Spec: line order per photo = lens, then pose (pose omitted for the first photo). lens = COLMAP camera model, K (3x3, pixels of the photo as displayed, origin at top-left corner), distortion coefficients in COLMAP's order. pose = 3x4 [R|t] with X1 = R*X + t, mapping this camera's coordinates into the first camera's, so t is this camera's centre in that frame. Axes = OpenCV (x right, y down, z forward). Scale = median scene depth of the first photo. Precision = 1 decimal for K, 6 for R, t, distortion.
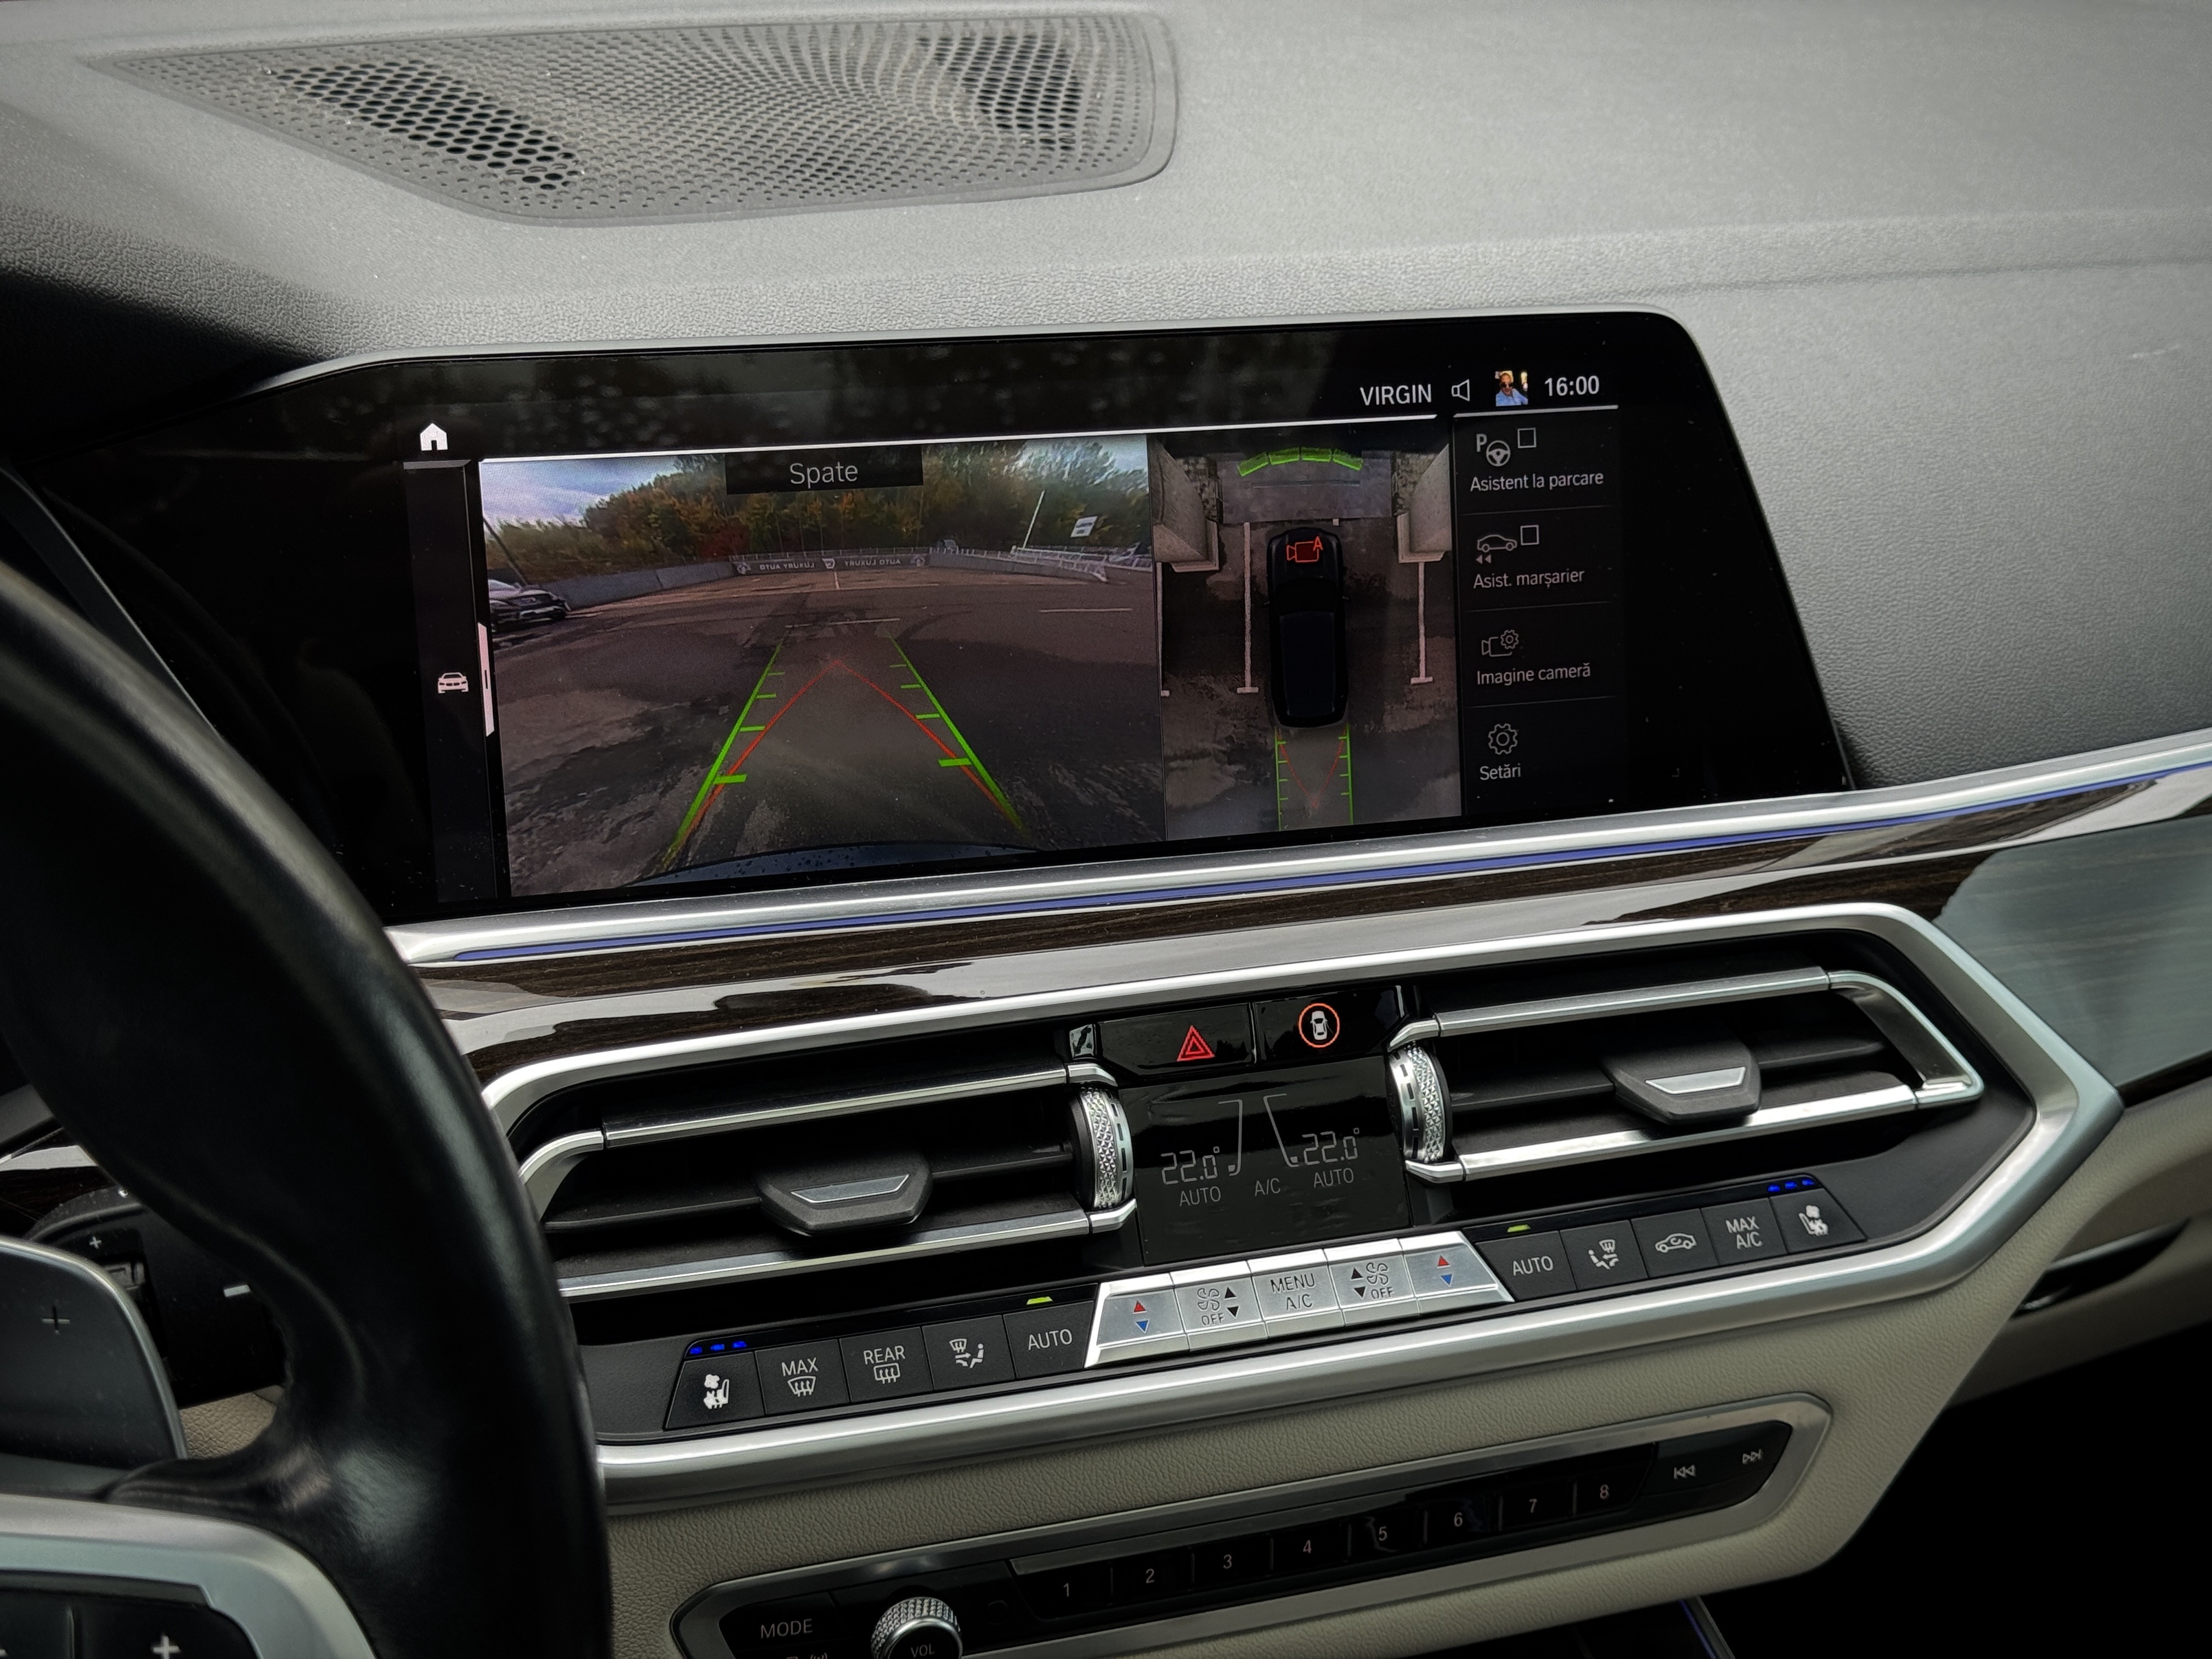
lens RADIAL K [[3071.1, 0, 1096.1], [0, 3071.1, 836.9], [0, 0, 1]] dist [0.198562, -0.419928]
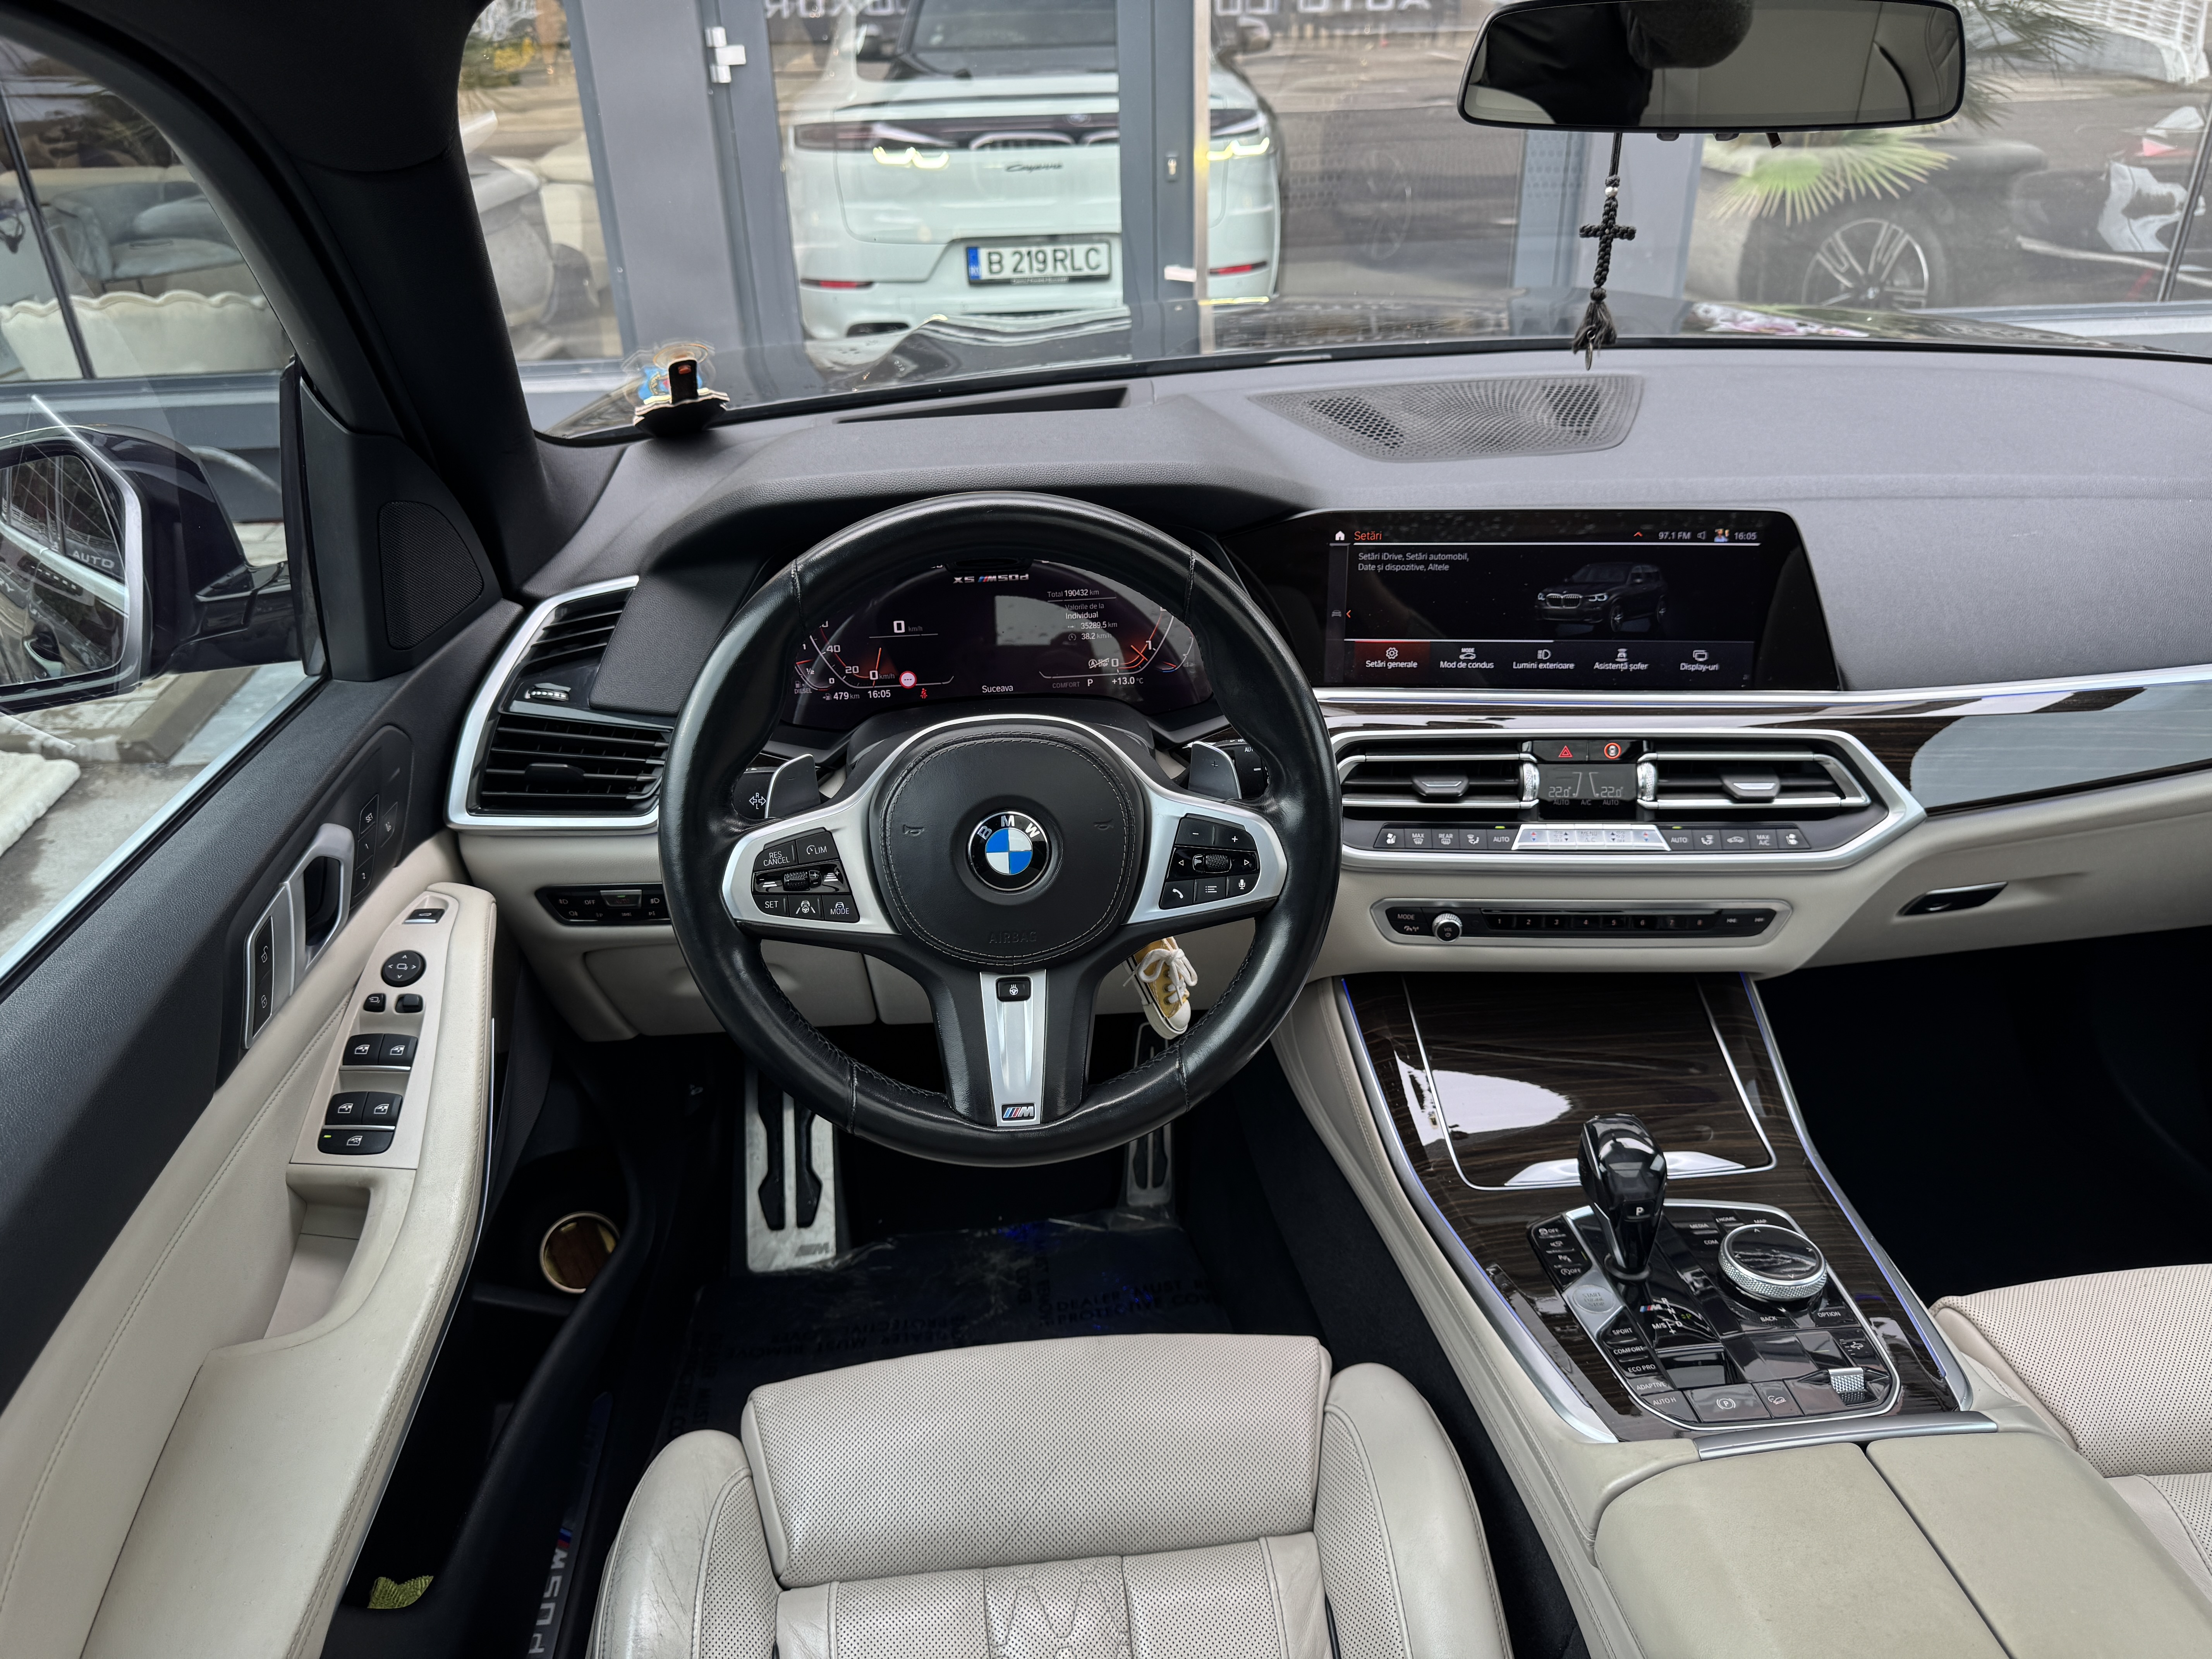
lens RADIAL K [[1555.9, 0, 1097.3], [0, 1555.9, 825.5], [0, 0, 1]] dist [0.114068, -0.224526]
pose [[0.927749, 0.124519, -0.351820, 0.147211], [-0.096506, 0.990678, 0.096143, 0.033728], [0.360512, -0.055244, 0.931117, -0.563468]]
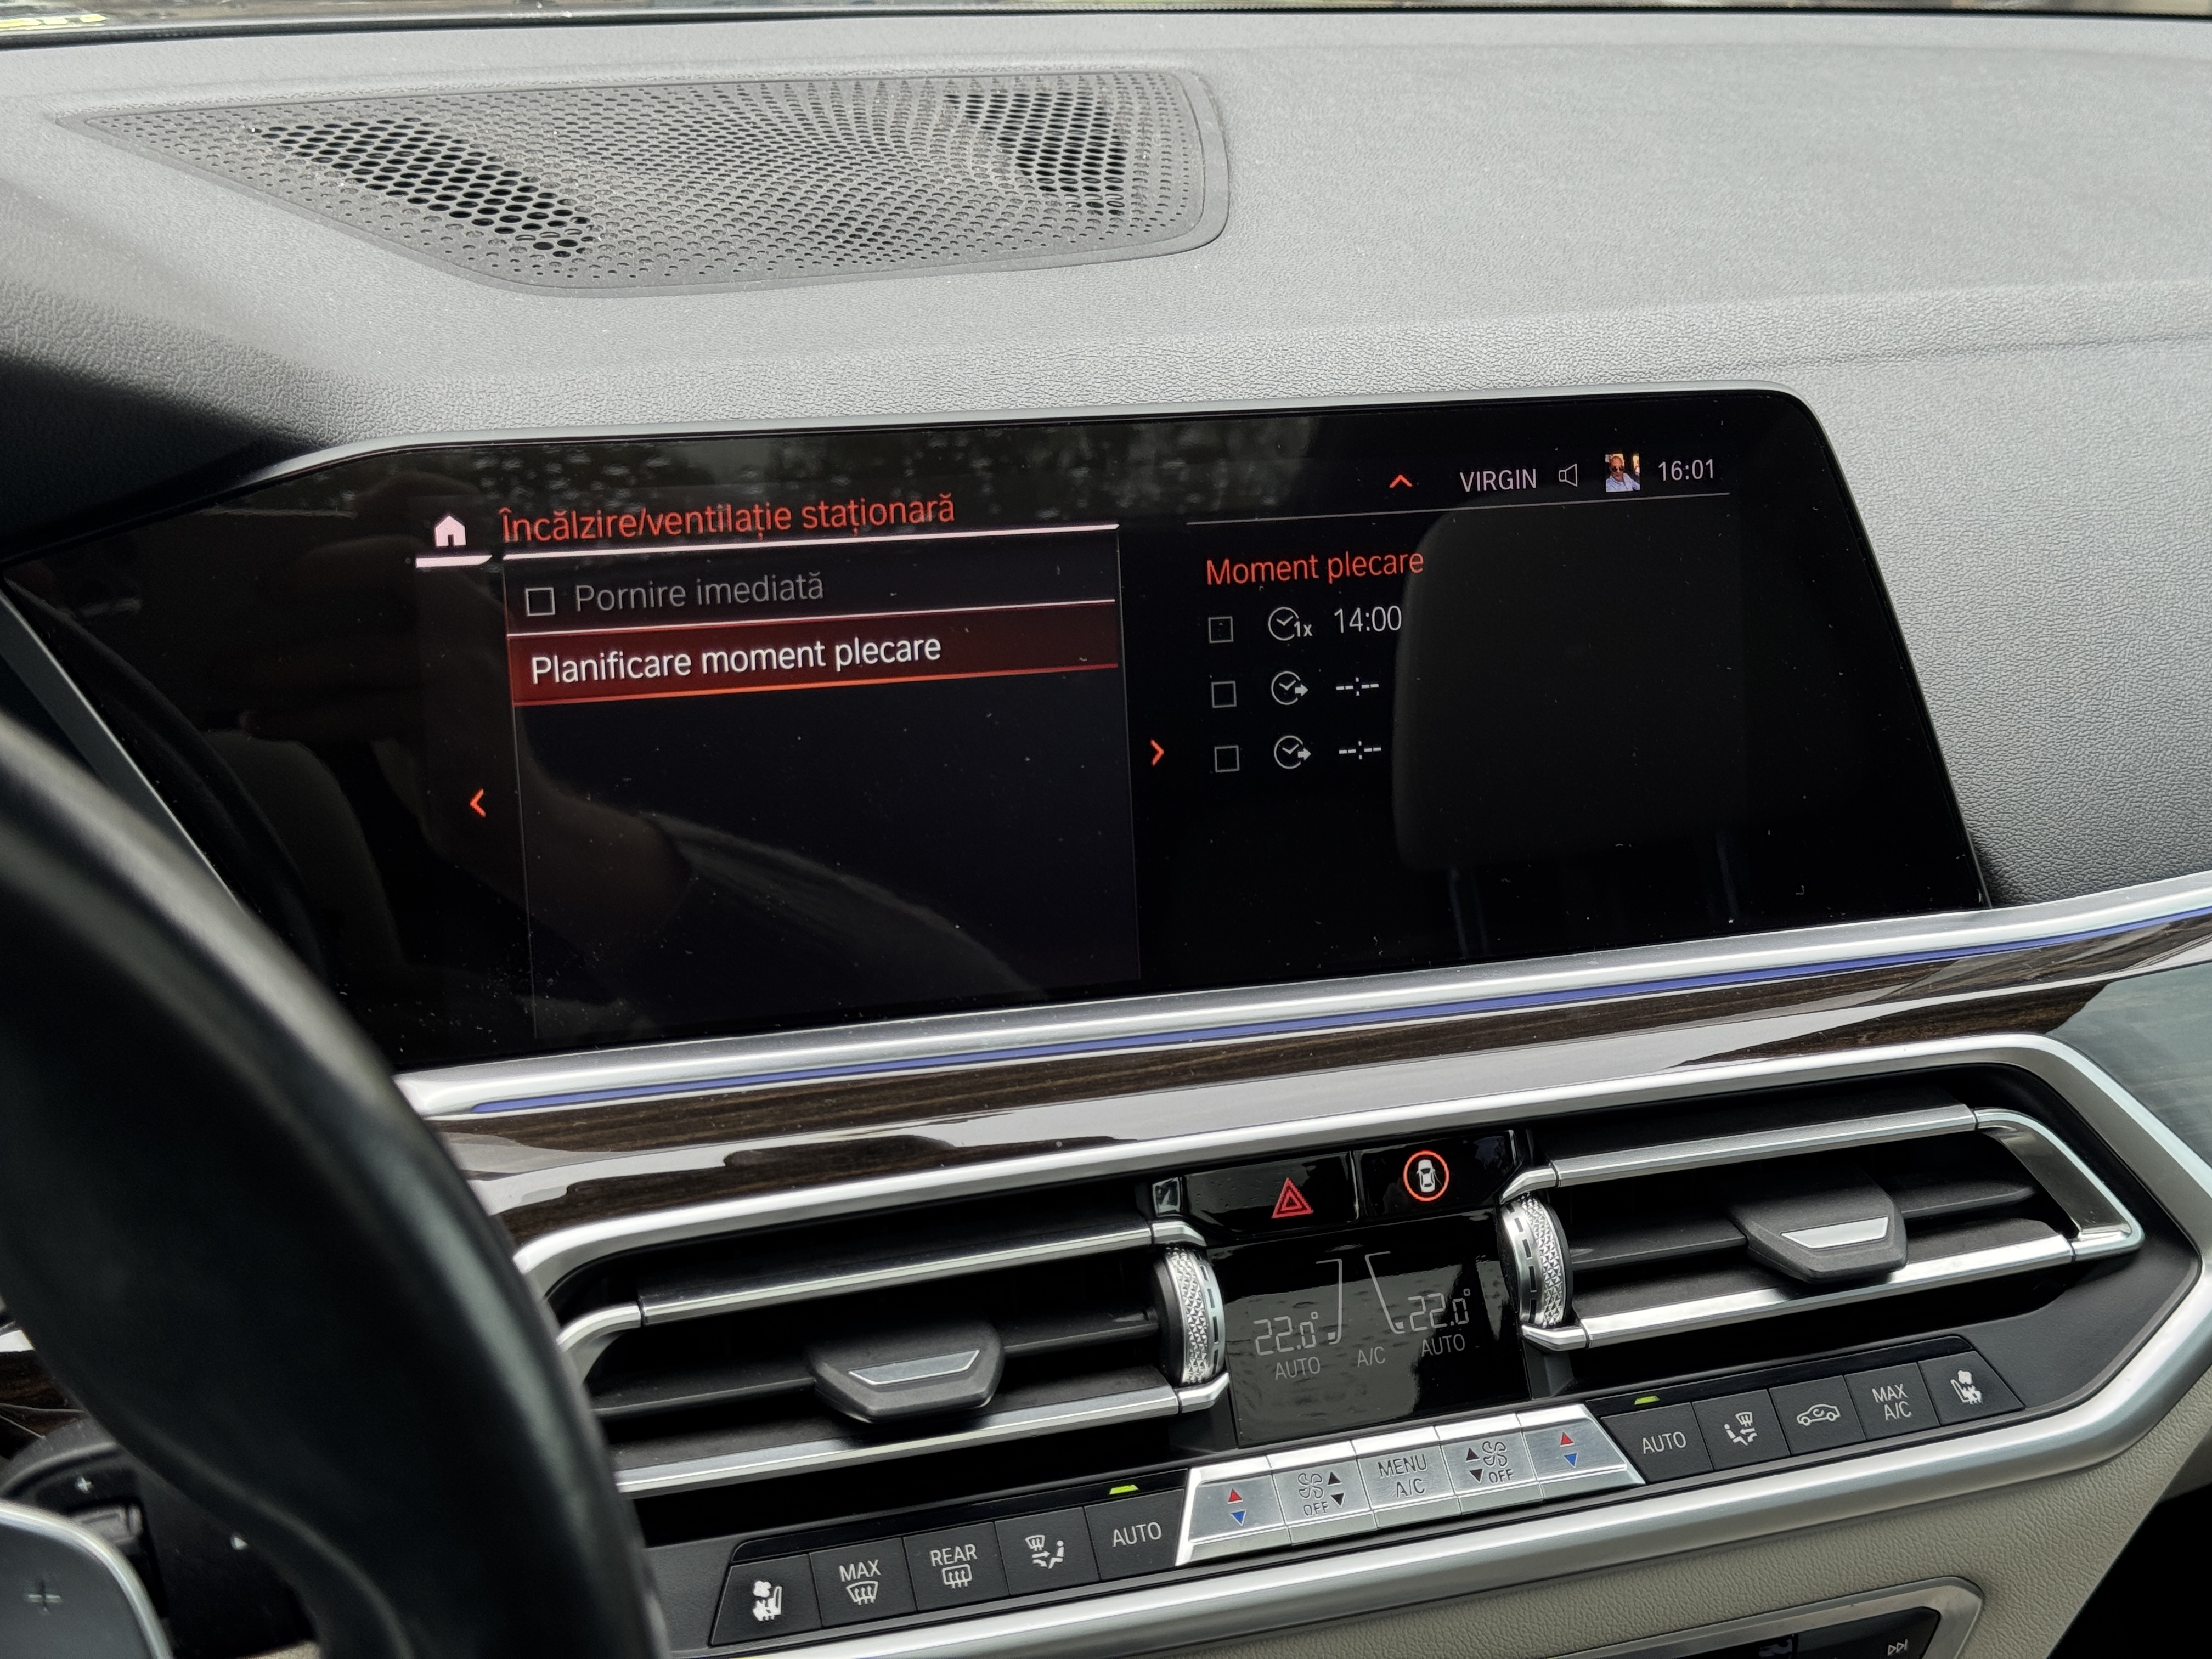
lens RADIAL K [[3071.1, 0, 1096.1], [0, 3071.1, 836.9], [0, 0, 1]] dist [0.198562, -0.419928]
pose [[0.999827, -0.002799, 0.018368, -0.039234], [0.003152, 0.999810, -0.019215, -0.020378], [-0.018311, 0.019270, 0.999647, 0.090088]]
